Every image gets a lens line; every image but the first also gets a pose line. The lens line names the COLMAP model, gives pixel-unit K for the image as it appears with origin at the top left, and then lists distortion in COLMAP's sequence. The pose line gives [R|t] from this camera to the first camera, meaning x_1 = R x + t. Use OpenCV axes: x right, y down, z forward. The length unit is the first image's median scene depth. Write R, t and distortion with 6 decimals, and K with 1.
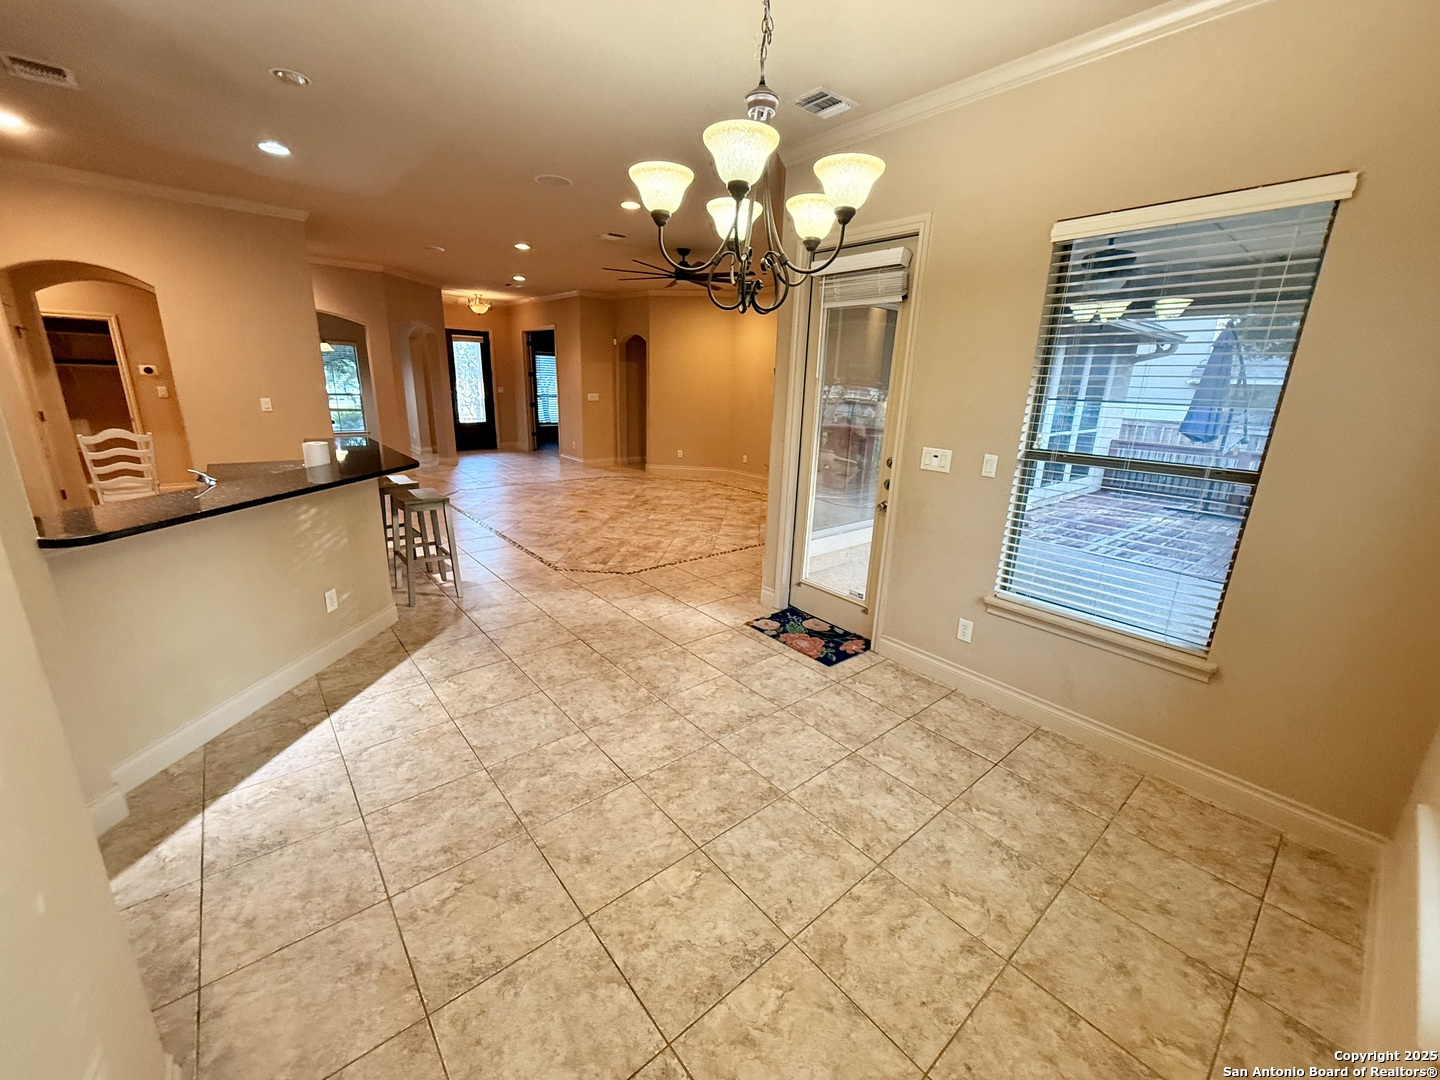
lens RADIAL K [[572.3, 0, 723.5], [0, 572.3, 537.7], [0, 0, 1]] dist [-0.001303, 0.000621]
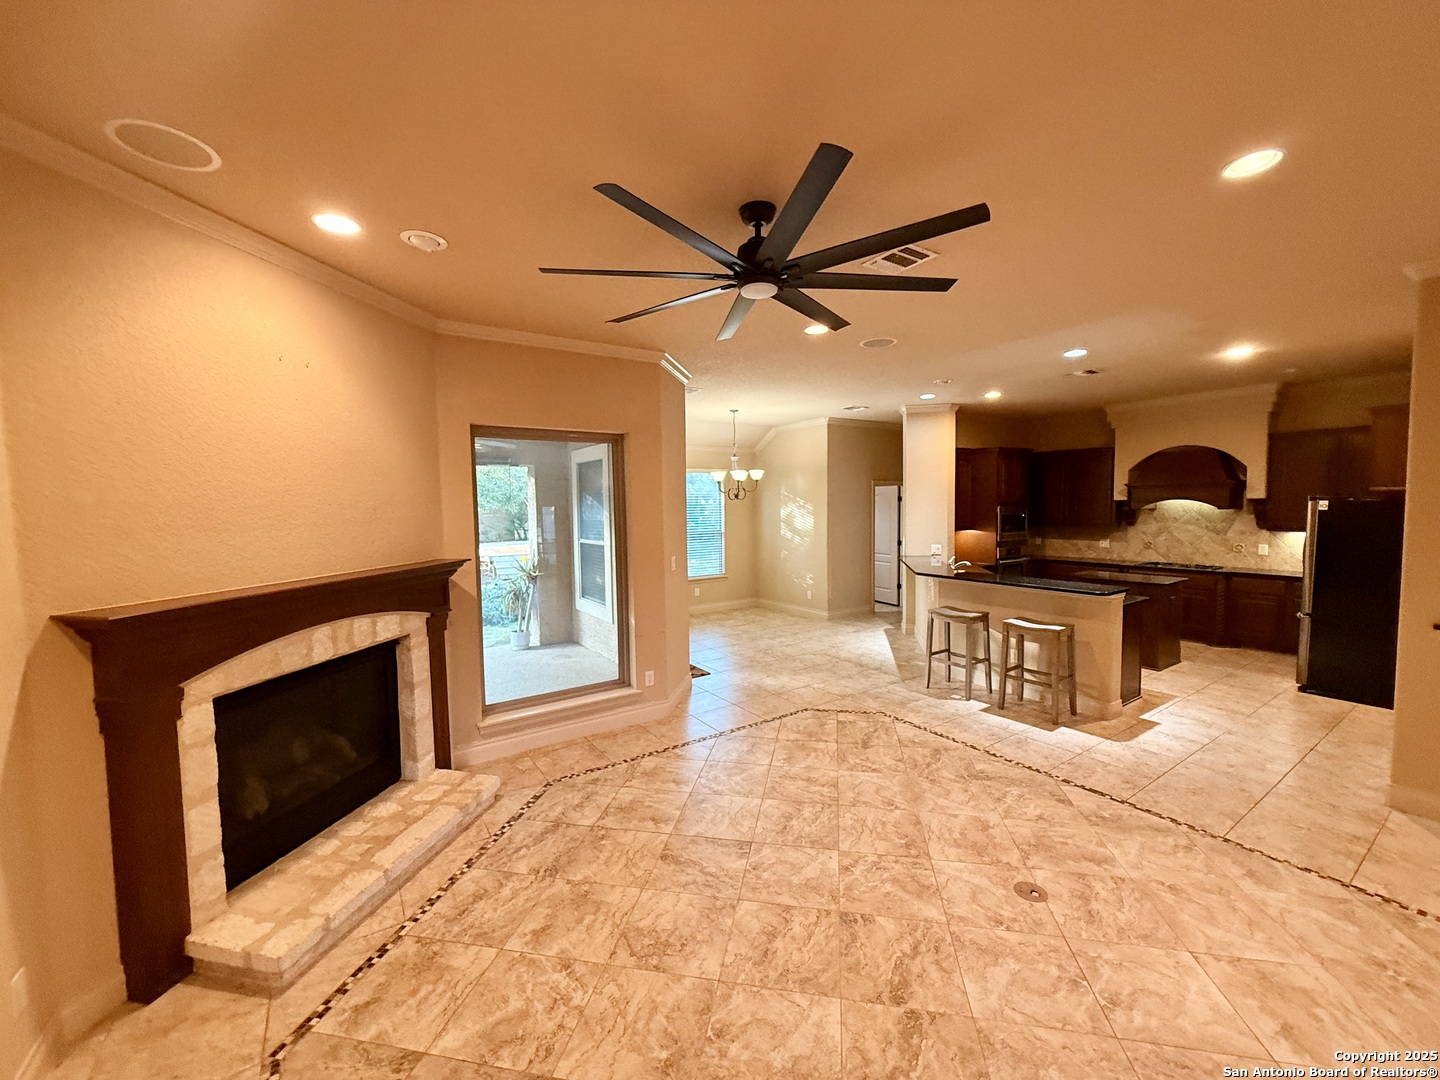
lens RADIAL K [[572.3, 0, 723.5], [0, 572.3, 537.7], [0, 0, 1]] dist [-0.001303, 0.000621]
pose [[-0.993599, -0.023148, 0.110564, -0.103259], [0.014042, 0.945876, 0.324224, -0.457612], [-0.112085, 0.323701, -0.939497, 1.545702]]
